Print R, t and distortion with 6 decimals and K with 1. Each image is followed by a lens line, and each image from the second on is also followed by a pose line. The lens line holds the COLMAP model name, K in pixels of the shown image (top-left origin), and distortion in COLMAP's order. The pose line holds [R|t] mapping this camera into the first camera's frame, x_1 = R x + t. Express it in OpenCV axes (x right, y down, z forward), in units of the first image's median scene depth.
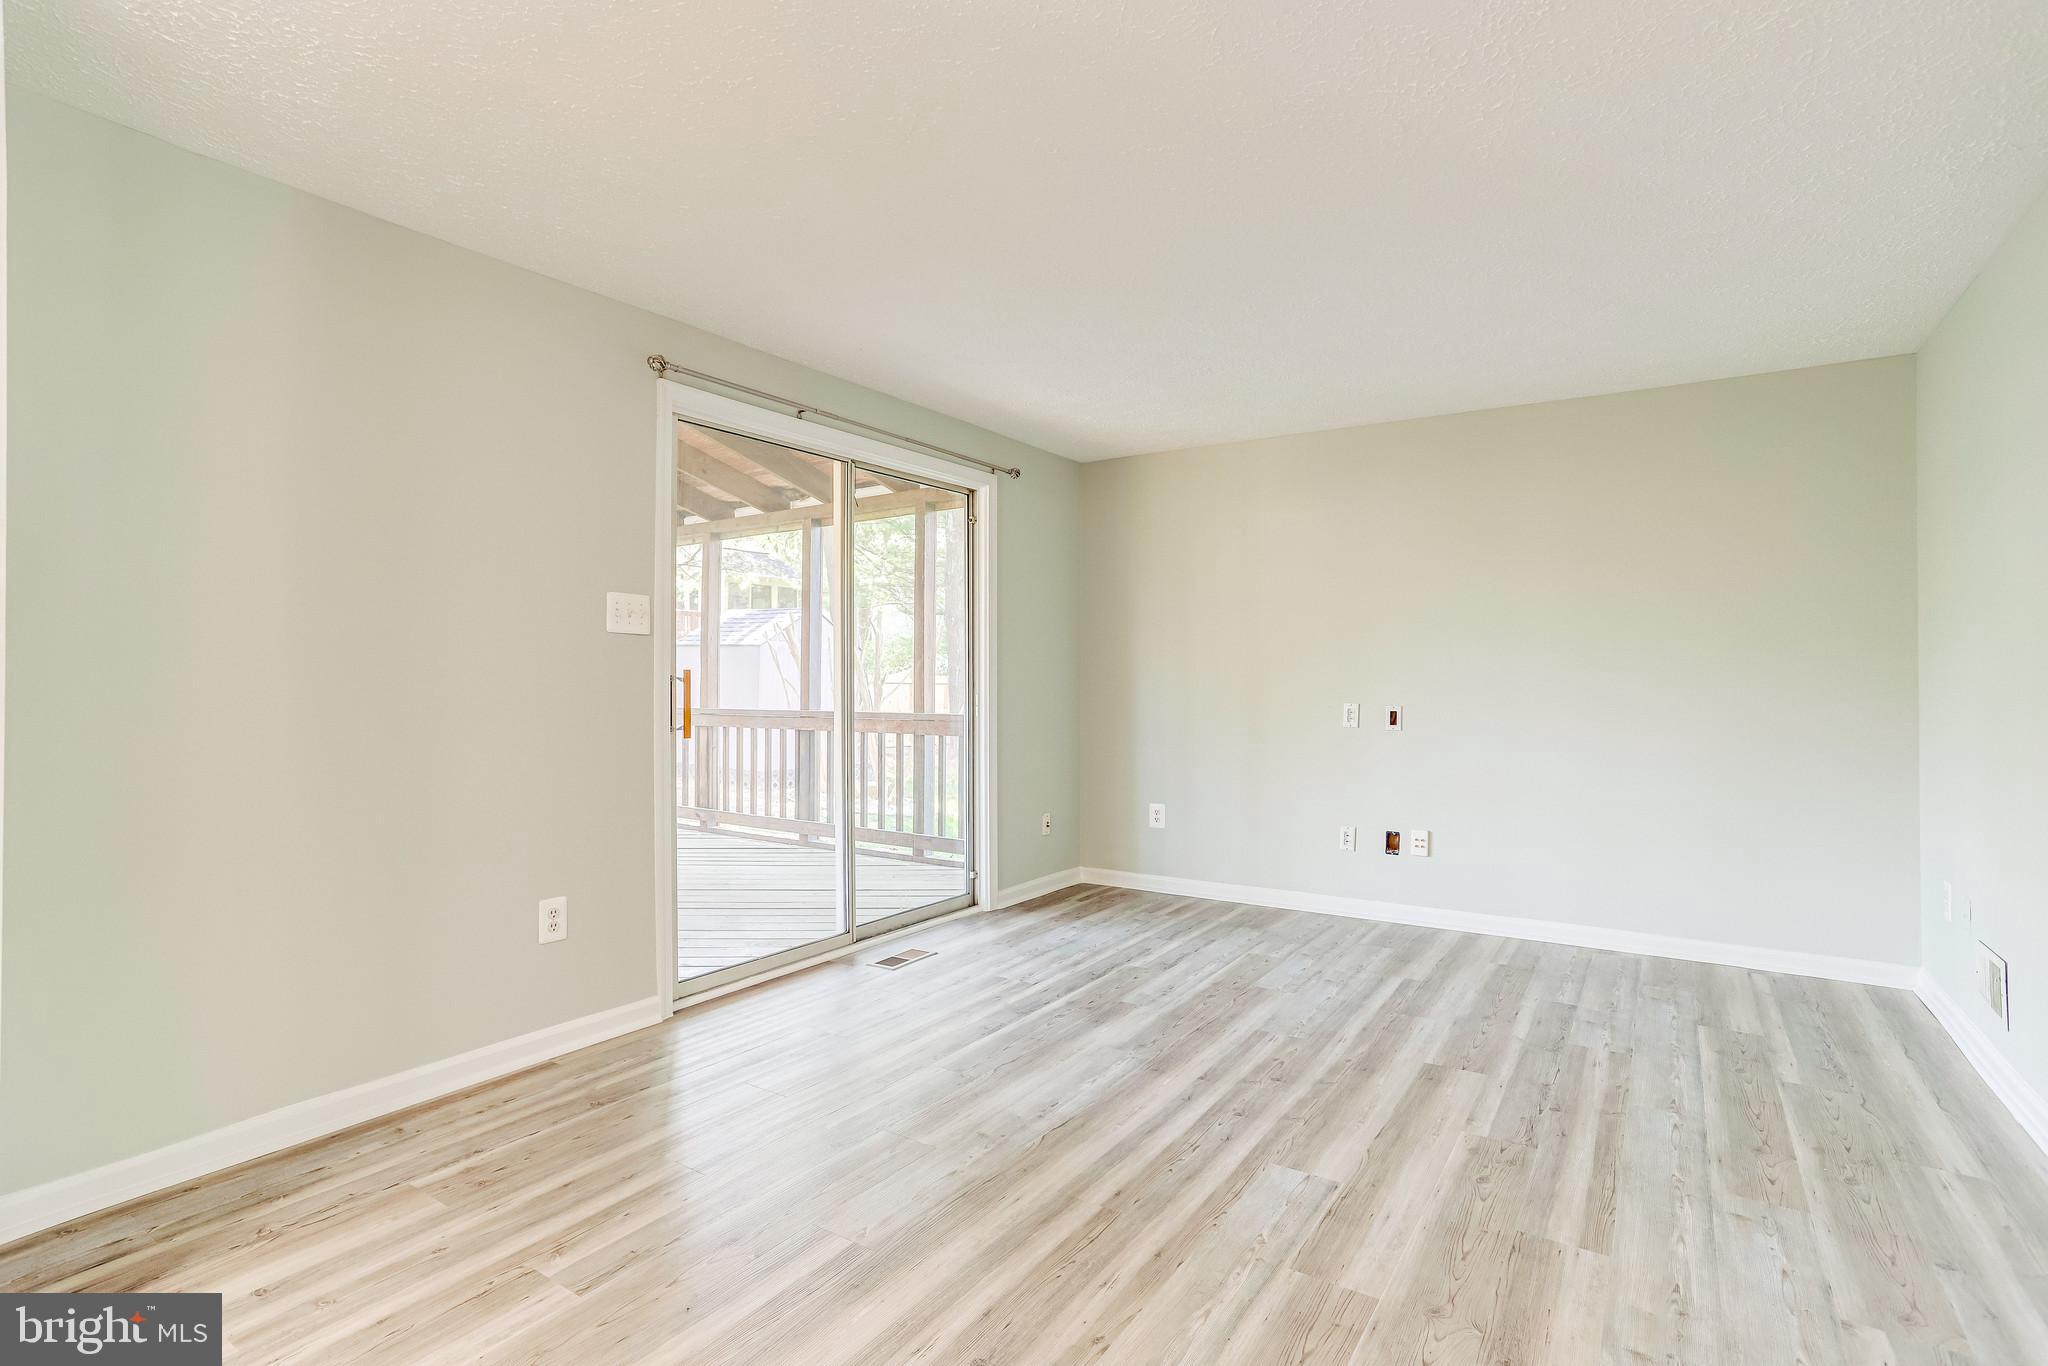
lens RADIAL K [[997.4, 0, 1002.0], [0, 997.4, 658.6], [0, 0, 1]] dist [-0.048444, 0.026073]
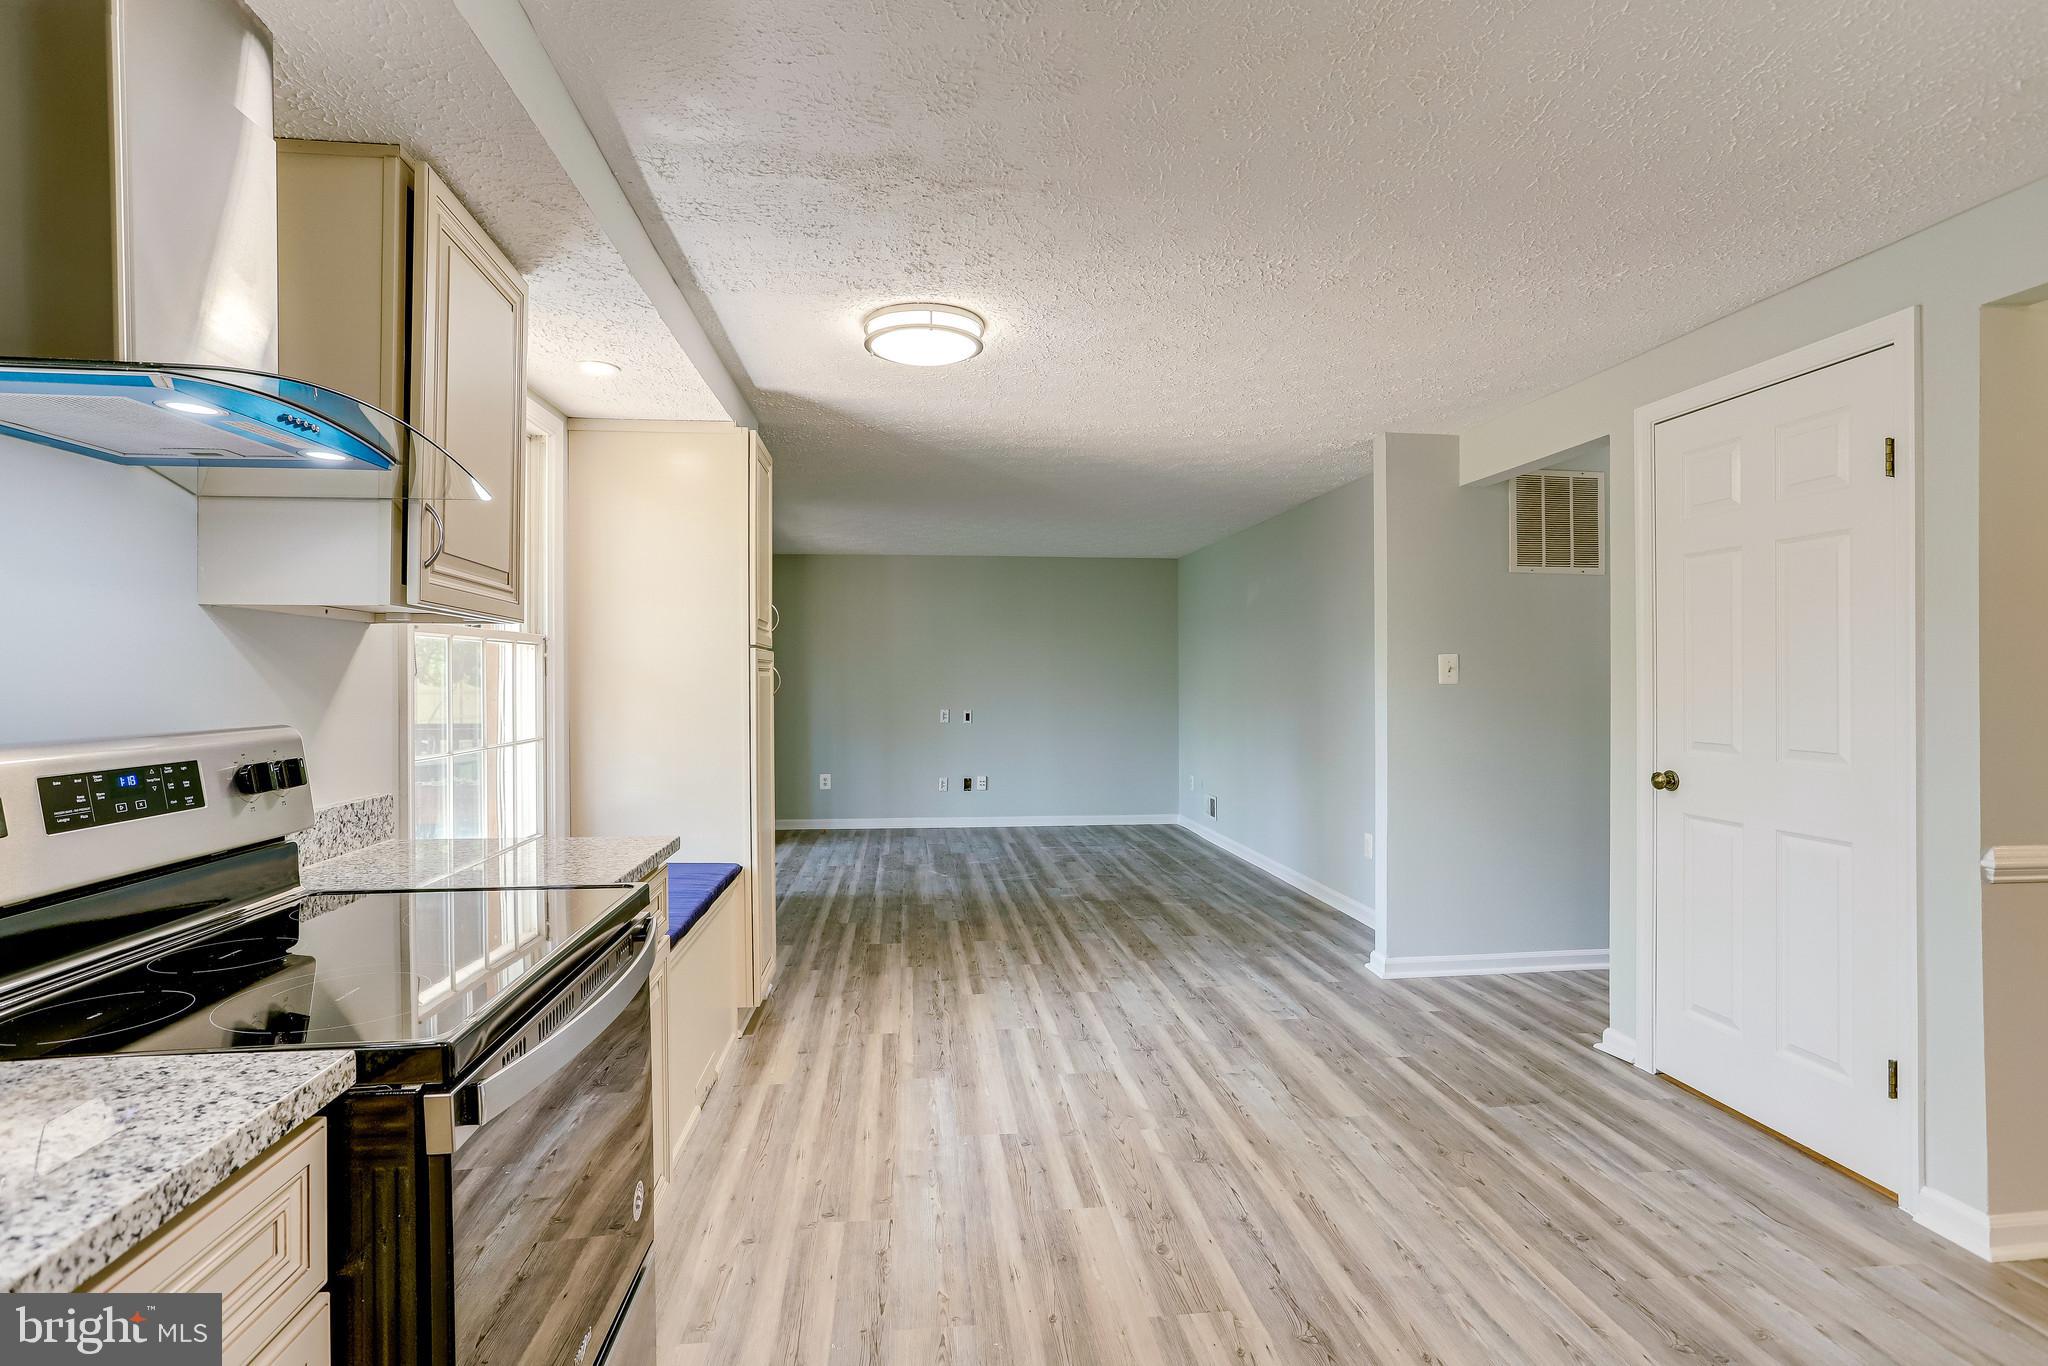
lens RADIAL K [[997.4, 0, 1019.2], [0, 997.4, 677.6], [0, 0, 1]] dist [-0.048444, 0.026073]
pose [[0.758647, -0.000594, 0.651502, -1.064902], [-0.011396, 0.999834, 0.014182, -0.058238], [-0.651402, -0.018183, 0.758515, -0.673493]]
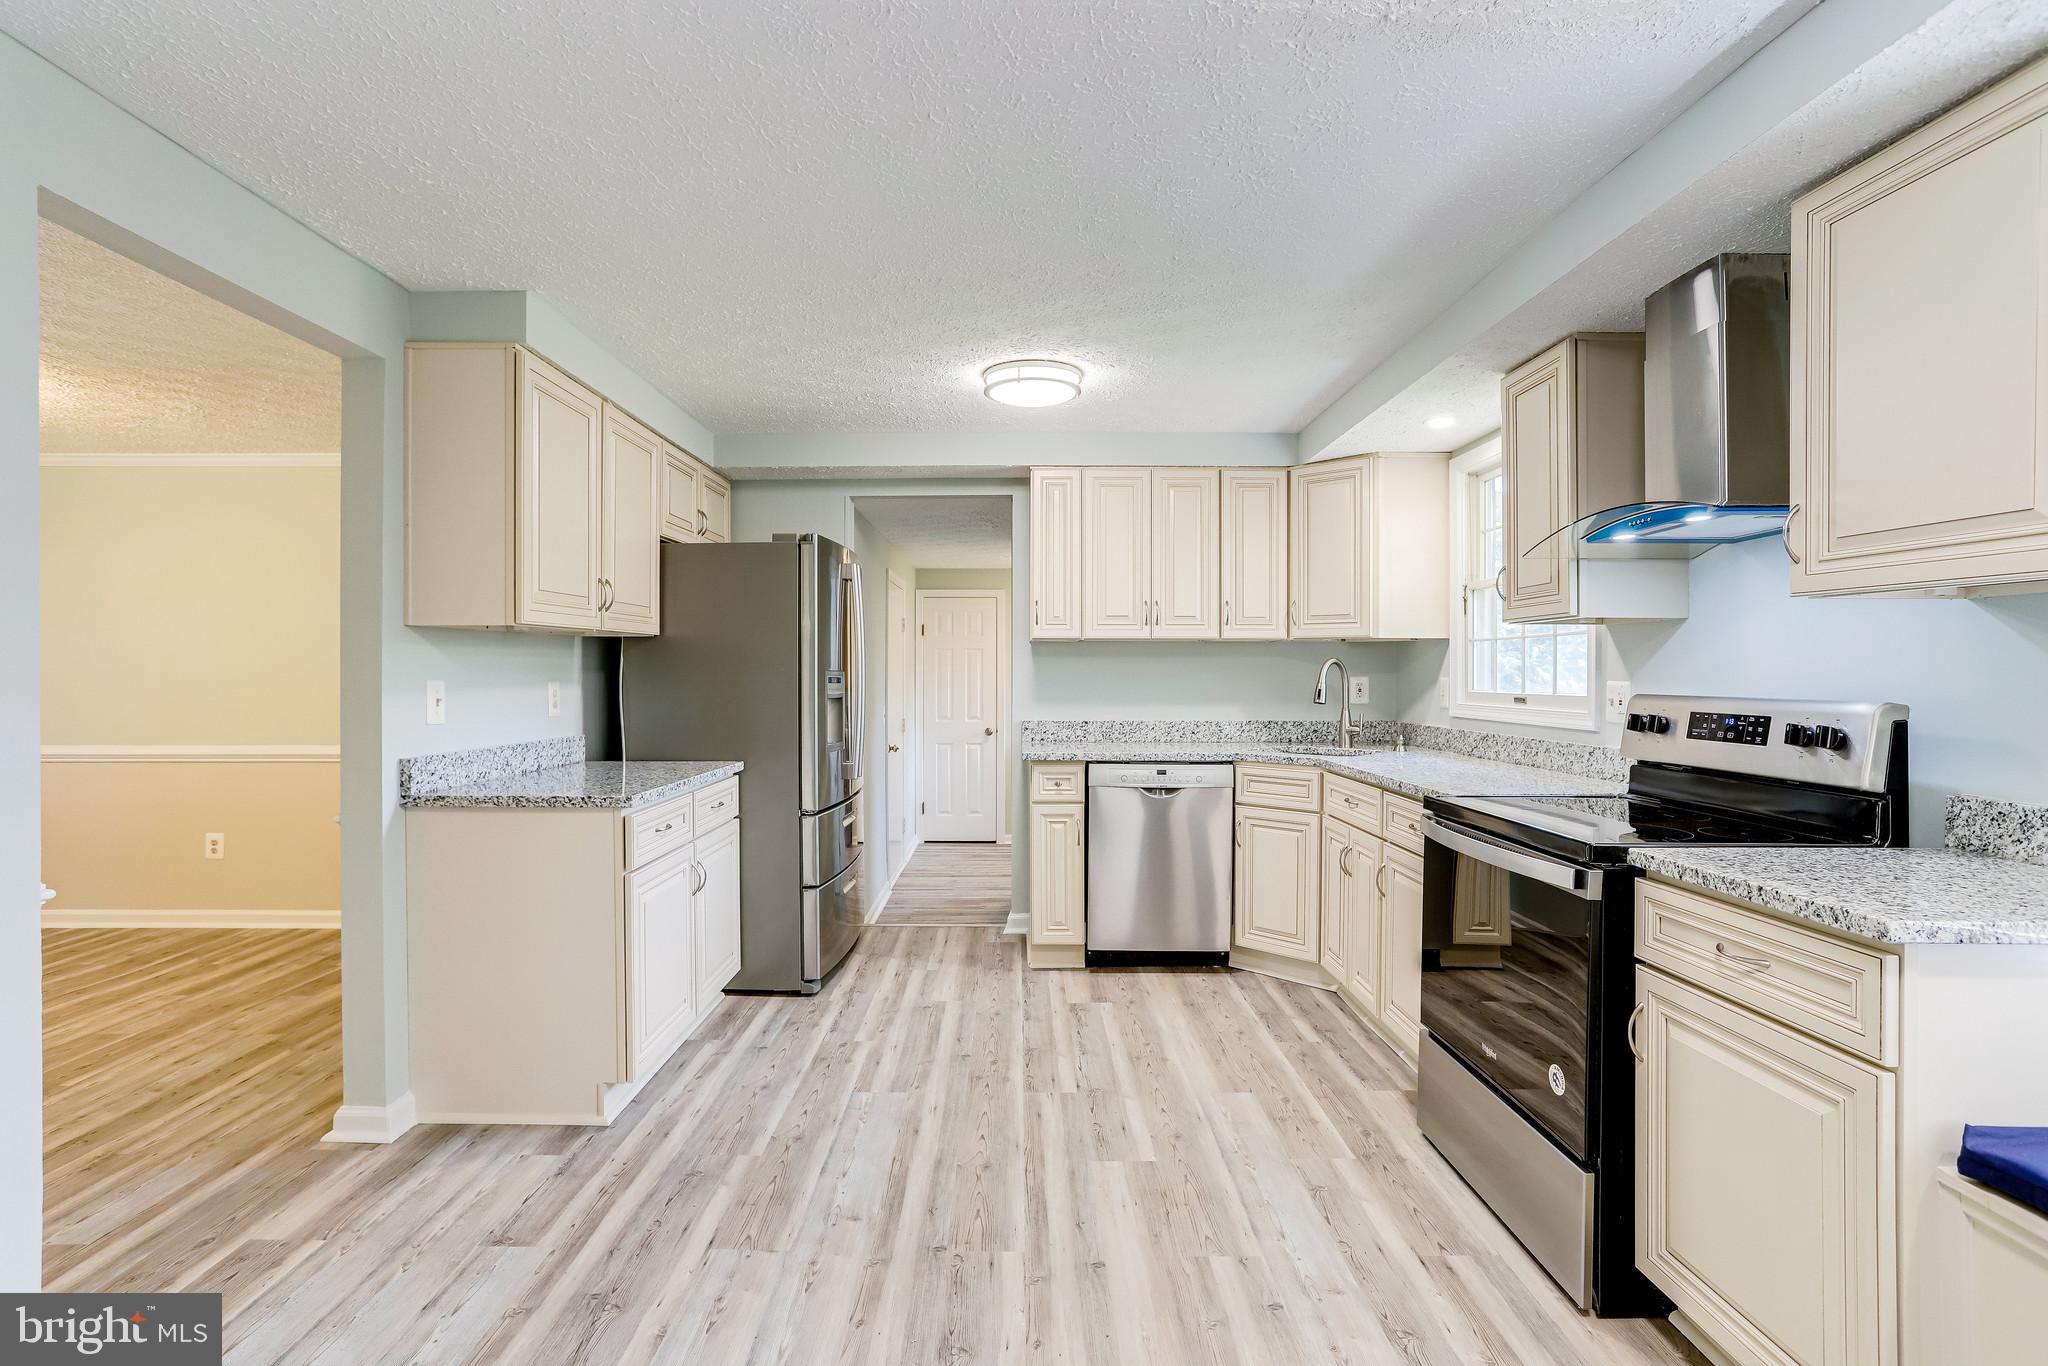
lens RADIAL K [[988.4, 0, 1005.9], [0, 988.4, 678.4], [0, 0, 1]] dist [-0.033558, 0.008351]
pose [[-0.831041, 0.000568, -0.556211, -0.261461], [0.010653, 0.999832, -0.014895, -0.033942], [0.556110, -0.018303, -0.830907, 0.138496]]
